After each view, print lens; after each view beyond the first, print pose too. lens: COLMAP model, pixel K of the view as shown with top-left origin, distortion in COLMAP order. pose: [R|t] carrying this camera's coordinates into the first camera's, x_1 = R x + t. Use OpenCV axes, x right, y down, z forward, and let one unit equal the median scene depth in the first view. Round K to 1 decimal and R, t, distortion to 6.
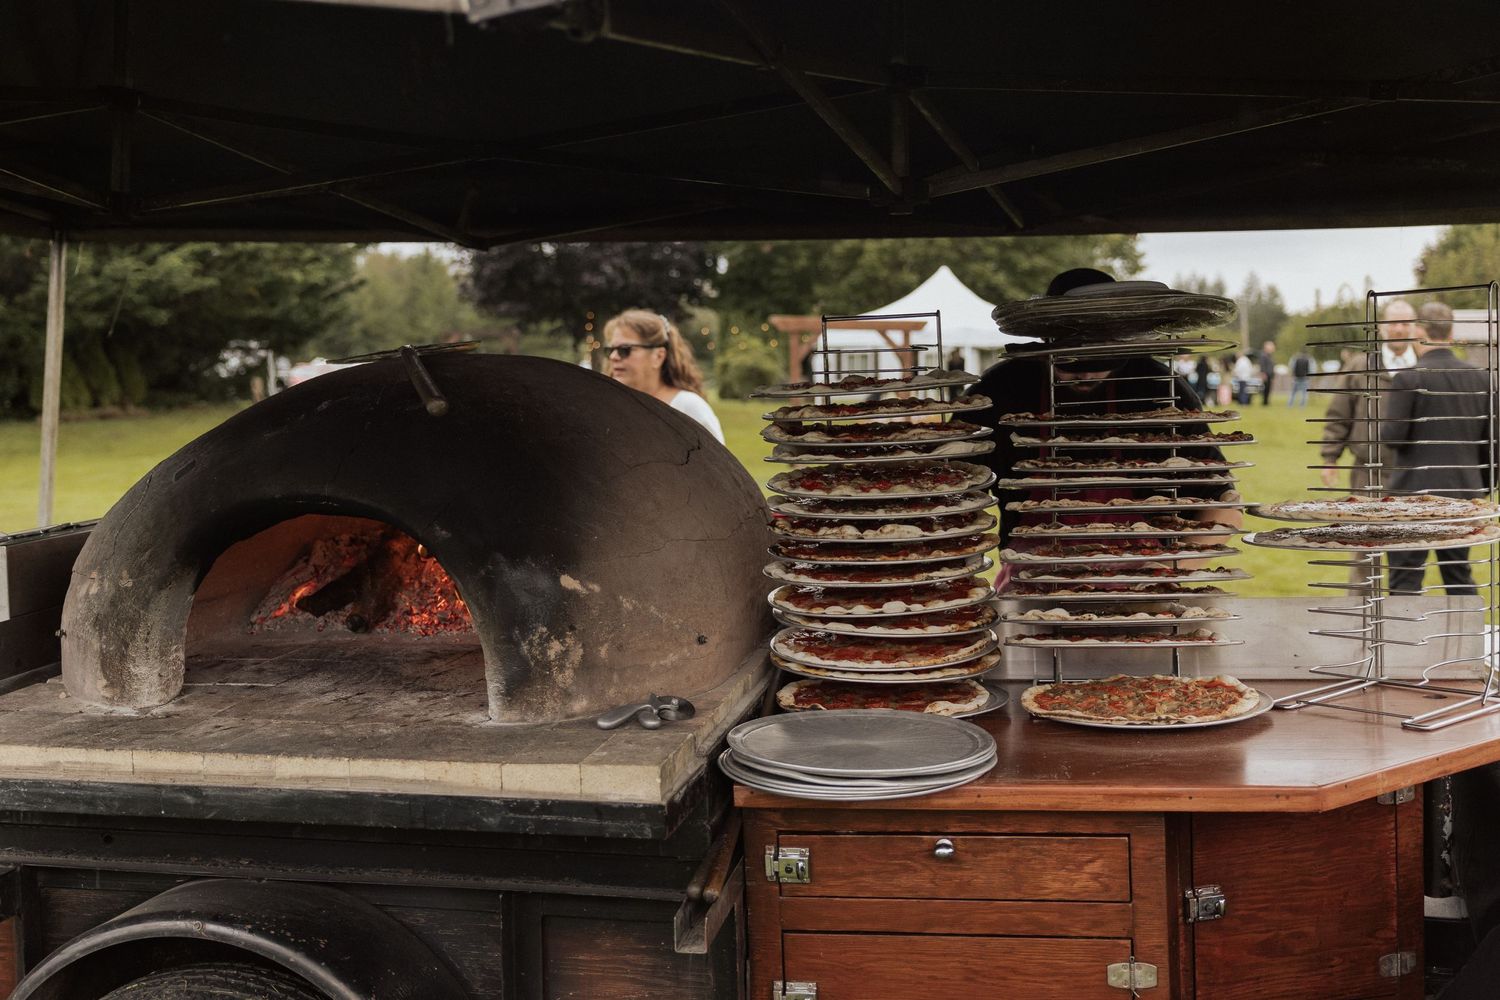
lens RADIAL K [[1639.5, 0, 749.6], [0, 1639.5, 500.8], [0, 0, 1]] dist [-0.040455, 0.000000]
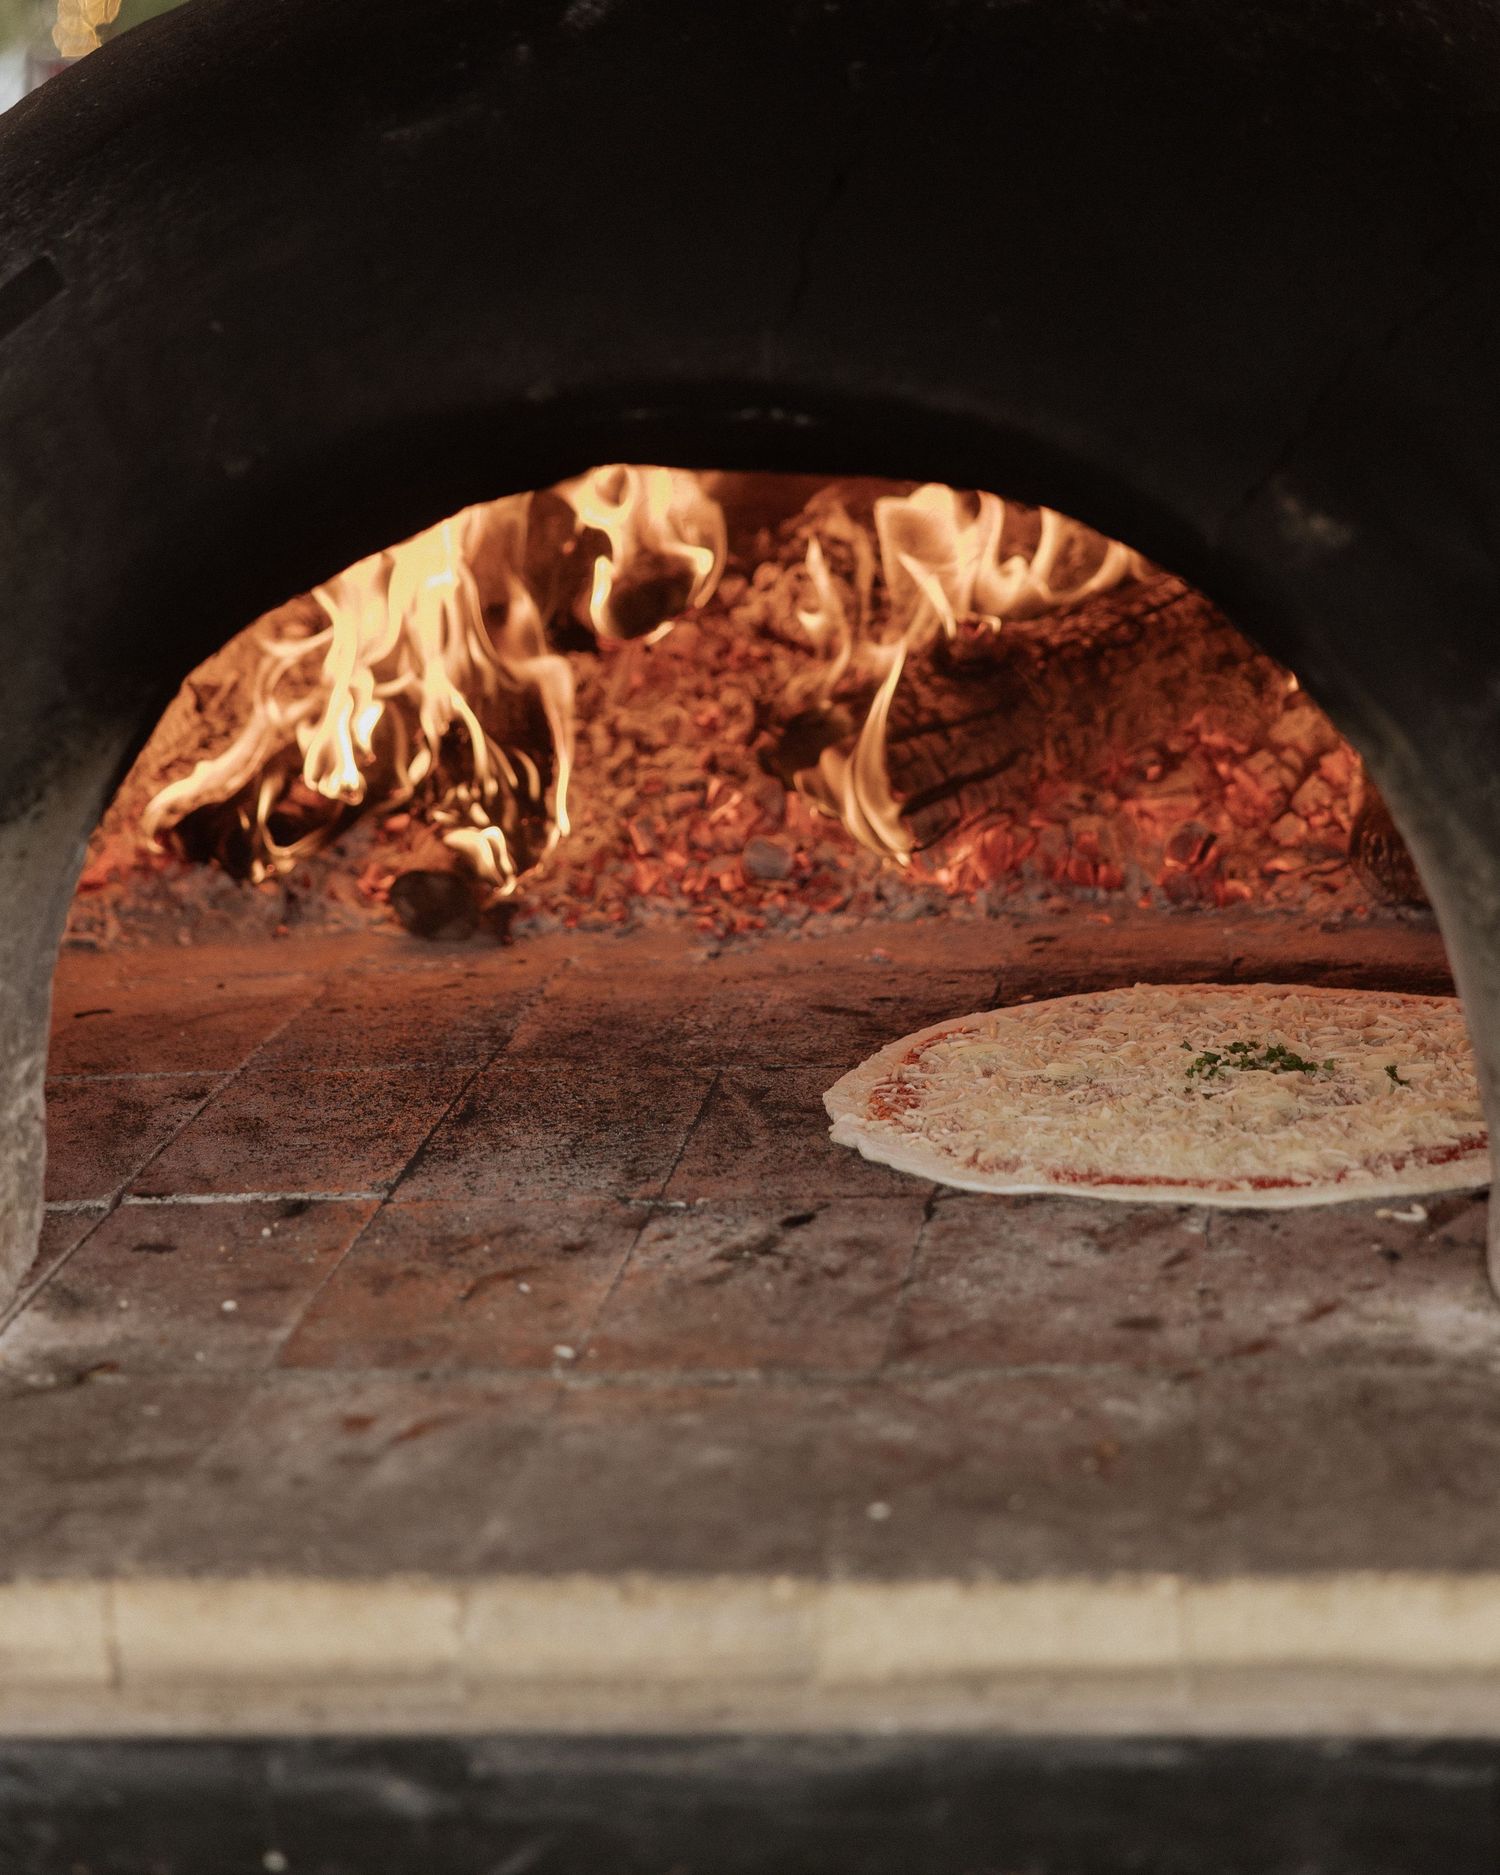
lens RADIAL K [[4599.4, 0, 754.5], [0, 4599.4, 753.8], [0, 0, 1]] dist [0.054616, 0.000000]
pose [[0.997773, -0.039801, 0.053534, -0.290104], [0.035963, 0.996839, 0.070839, 0.002916], [-0.056185, -0.068756, 0.996050, 0.354183]]
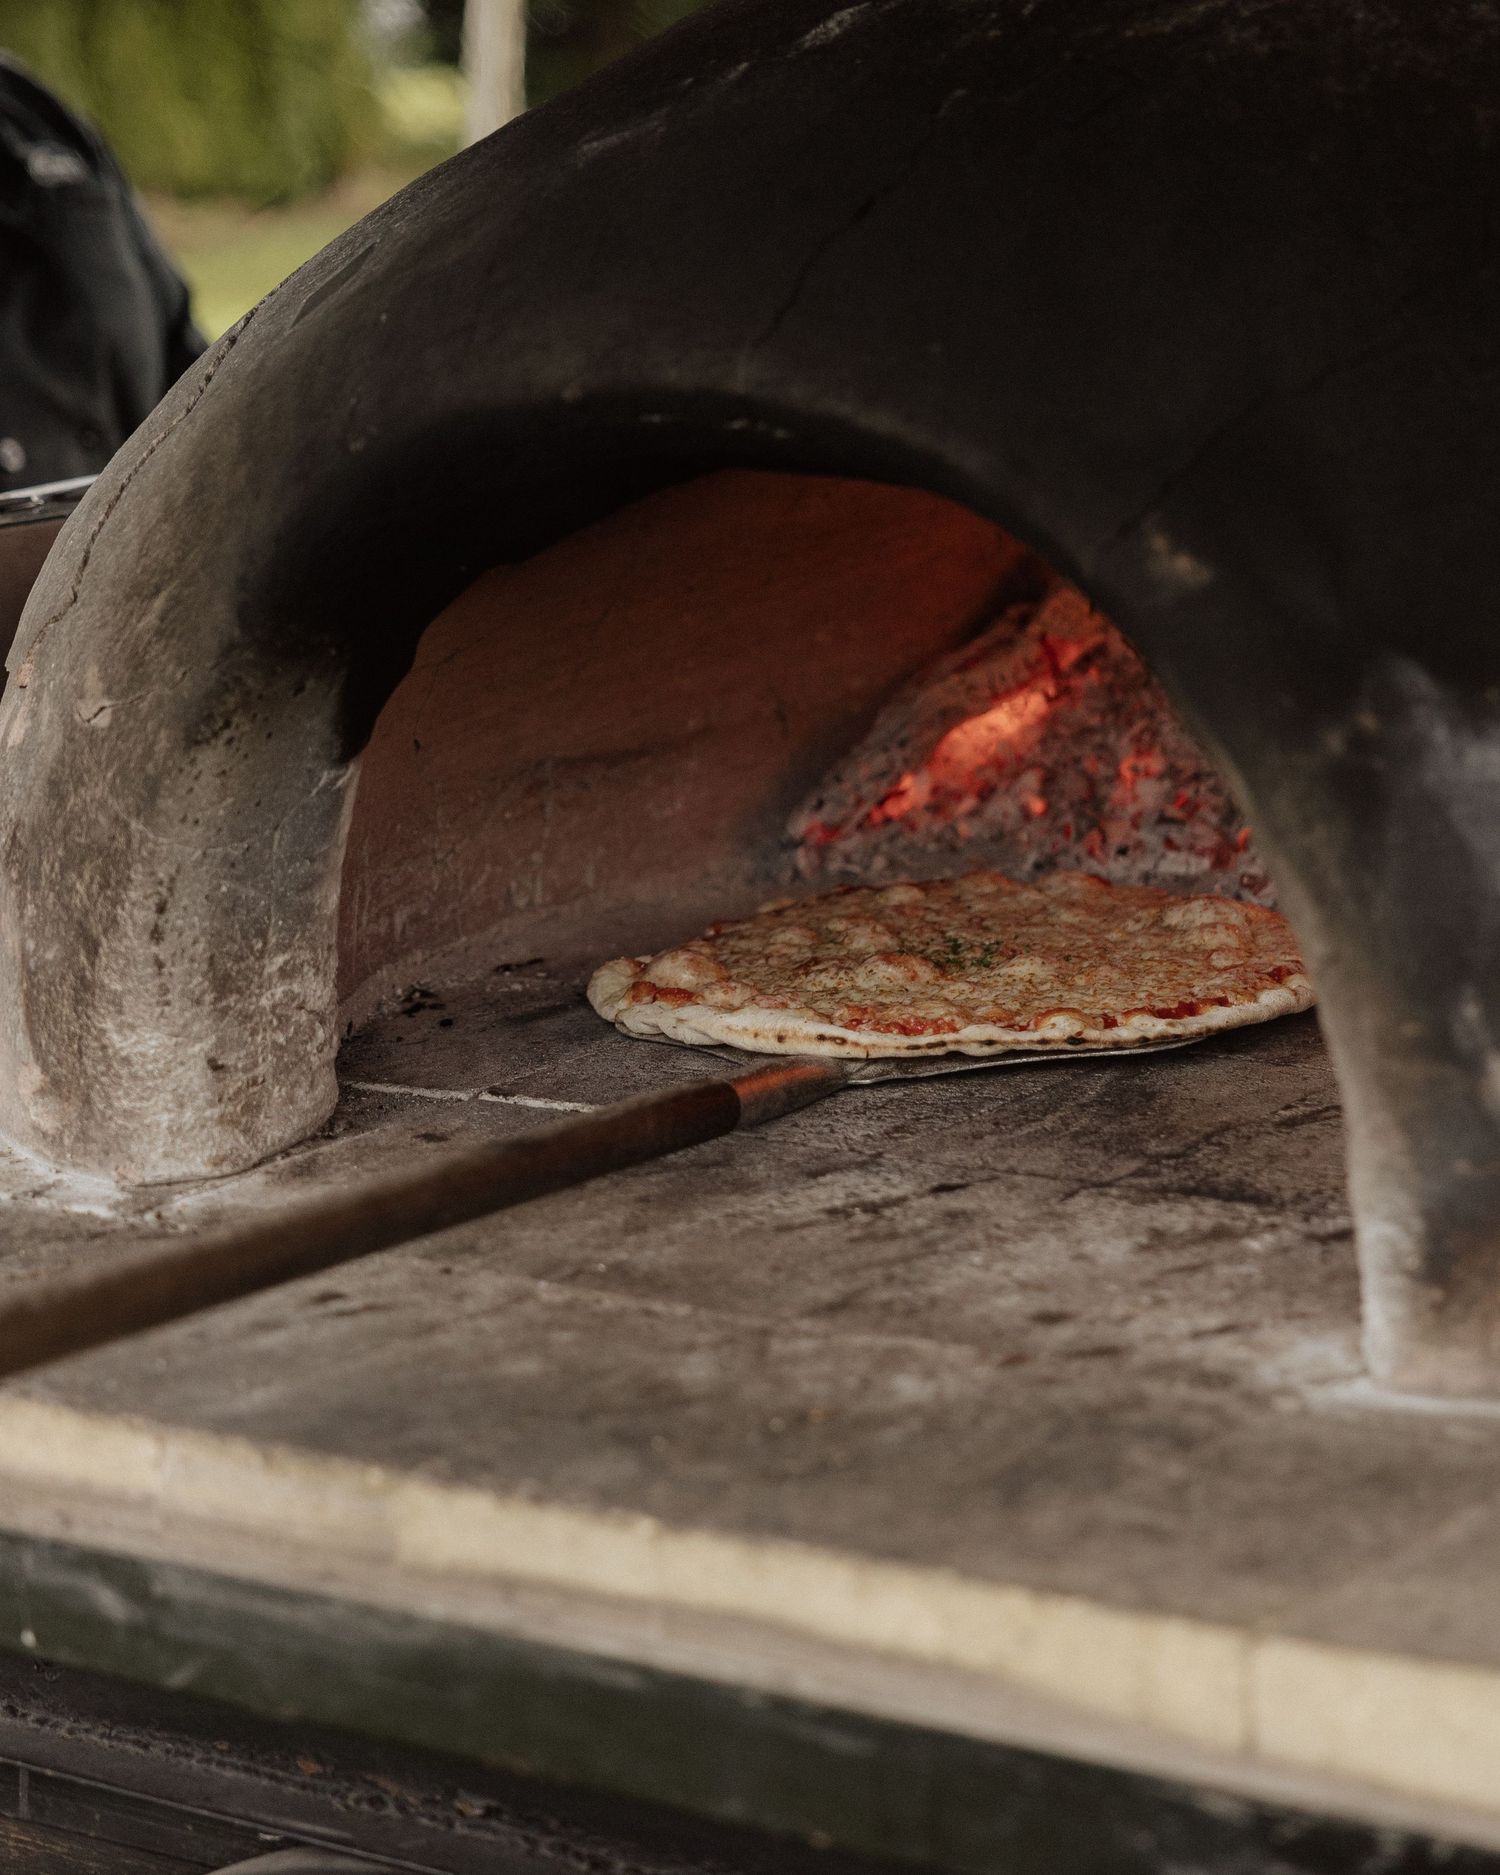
lens RADIAL K [[4849.9, 0, 746.6], [0, 4849.9, 927.8], [0, 0, 1]] dist [0.066999, 0.000000]
pose [[0.898636, 0.063367, -0.434094, 0.057485], [-0.012864, 0.992894, 0.118307, -0.009668], [0.438506, -0.100730, 0.893066, 0.341329]]
